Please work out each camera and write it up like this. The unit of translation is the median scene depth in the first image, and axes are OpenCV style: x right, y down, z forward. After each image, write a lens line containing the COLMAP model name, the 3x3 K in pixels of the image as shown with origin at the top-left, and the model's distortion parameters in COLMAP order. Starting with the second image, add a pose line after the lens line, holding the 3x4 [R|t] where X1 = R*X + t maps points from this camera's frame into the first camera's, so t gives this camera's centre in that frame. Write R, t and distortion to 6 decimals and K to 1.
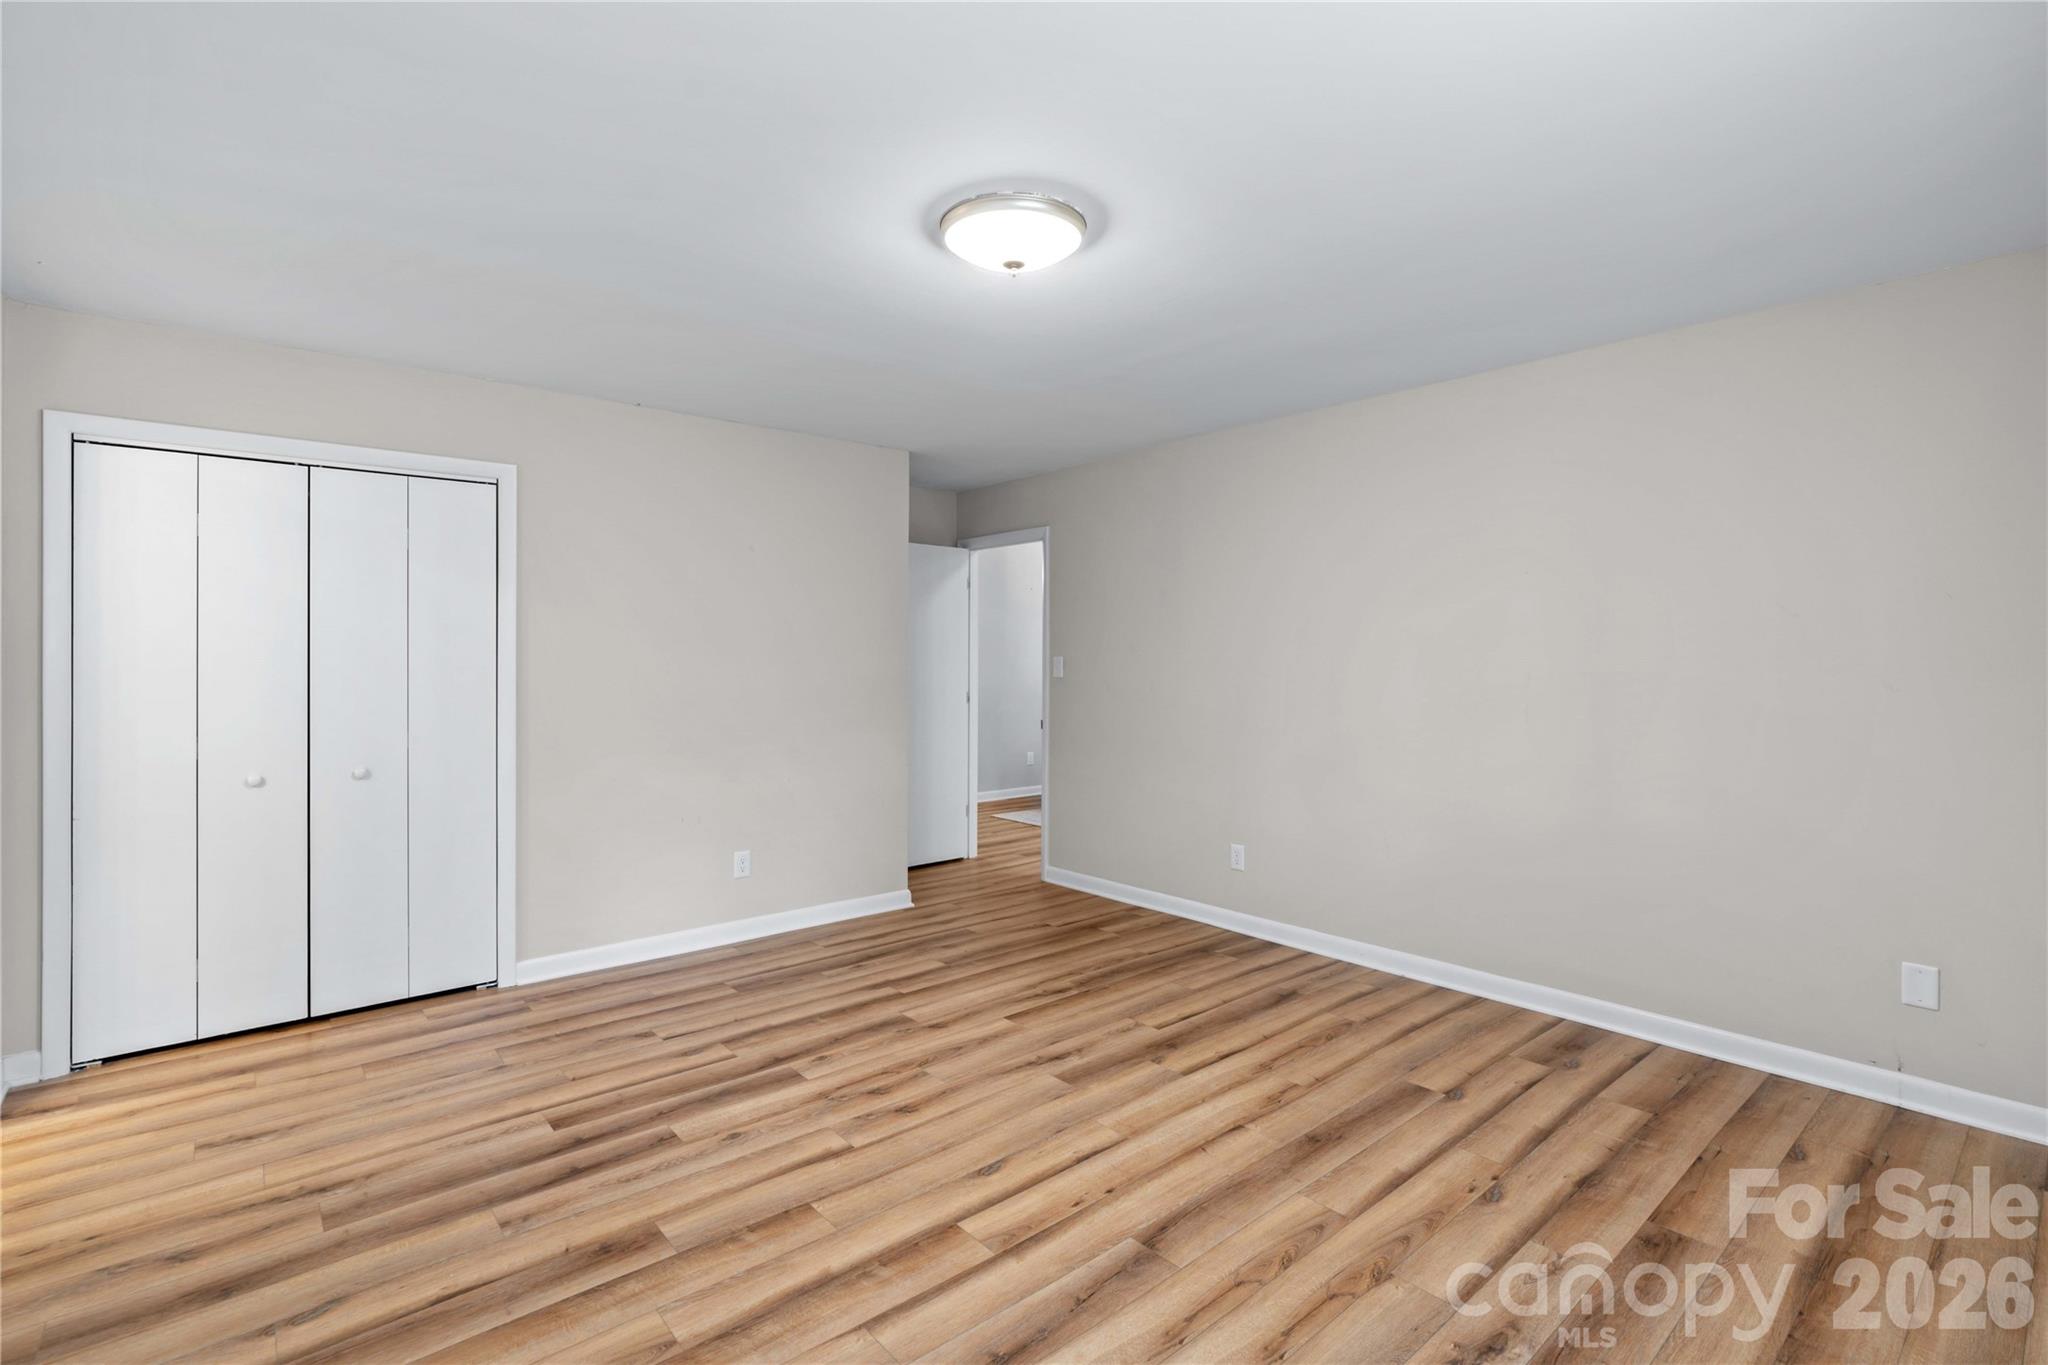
lens RADIAL K [[965.6, 0, 1041.4], [0, 965.6, 676.0], [0, 0, 1]] dist [-0.010389, 0.000316]
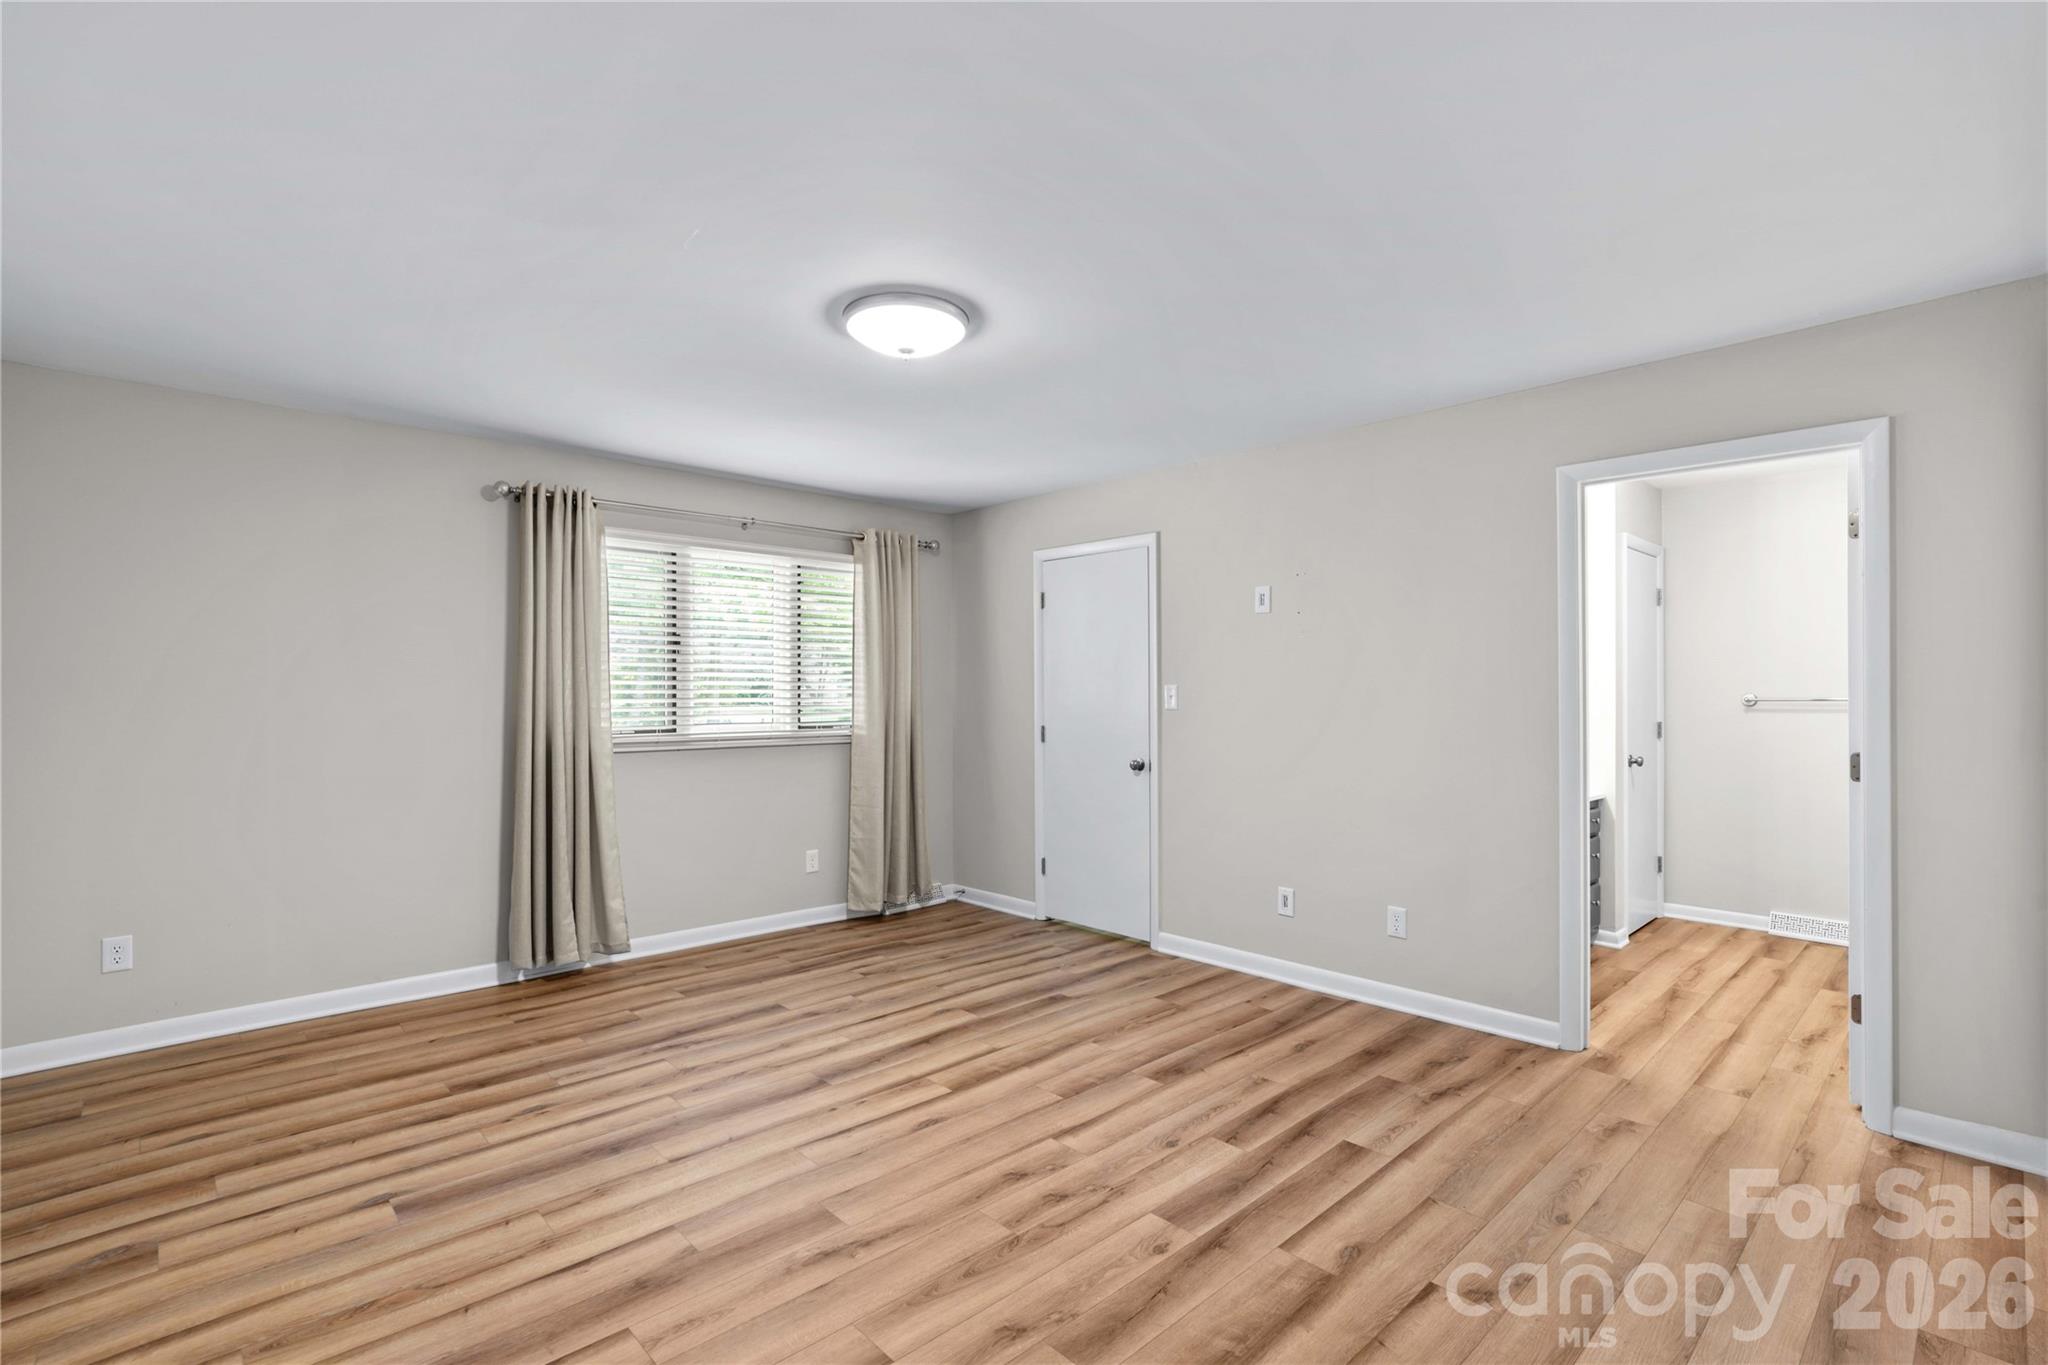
lens RADIAL K [[965.6, 0, 1041.4], [0, 965.6, 676.0], [0, 0, 1]] dist [-0.010389, 0.000316]
pose [[-0.998881, -0.000513, -0.047286, -0.127829], [-0.000520, 1.000000, 0.000130, -0.032826], [0.047286, 0.000154, -0.998881, 2.043055]]
